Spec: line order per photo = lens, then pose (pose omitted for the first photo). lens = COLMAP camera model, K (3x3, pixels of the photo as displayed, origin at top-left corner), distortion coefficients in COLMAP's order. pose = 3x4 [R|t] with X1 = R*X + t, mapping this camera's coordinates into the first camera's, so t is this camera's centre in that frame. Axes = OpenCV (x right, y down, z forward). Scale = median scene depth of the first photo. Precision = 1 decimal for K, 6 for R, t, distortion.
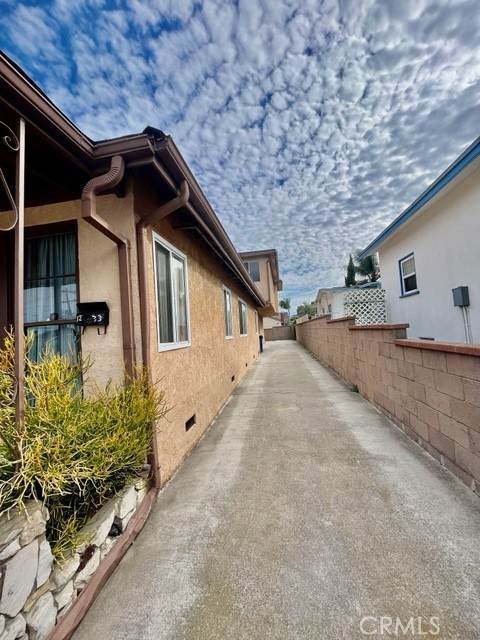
lens RADIAL K [[257.9, 0, 238.0], [0, 257.9, 317.9], [0, 0, 1]] dist [0.004529, 0.000546]
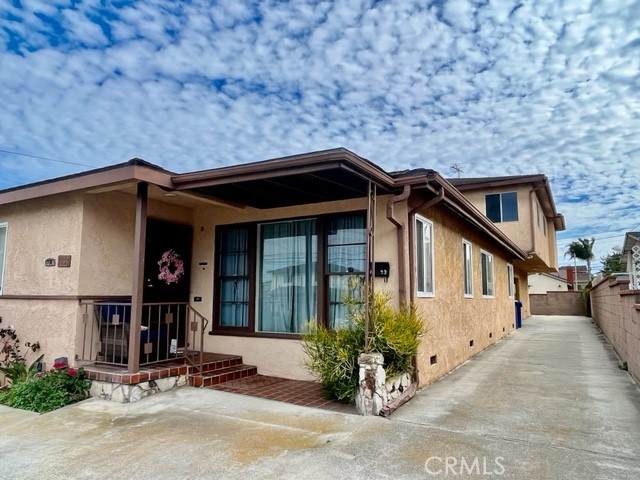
lens RADIAL K [[436.3, 0, 319.2], [0, 436.3, 245.6], [0, 0, 1]] dist [0.006726, -0.000971]
pose [[0.934100, 0.025989, -0.356065, 0.035346], [-0.044532, 0.998039, -0.043978, -0.018745], [0.354224, 0.056936, 0.933426, -1.216439]]
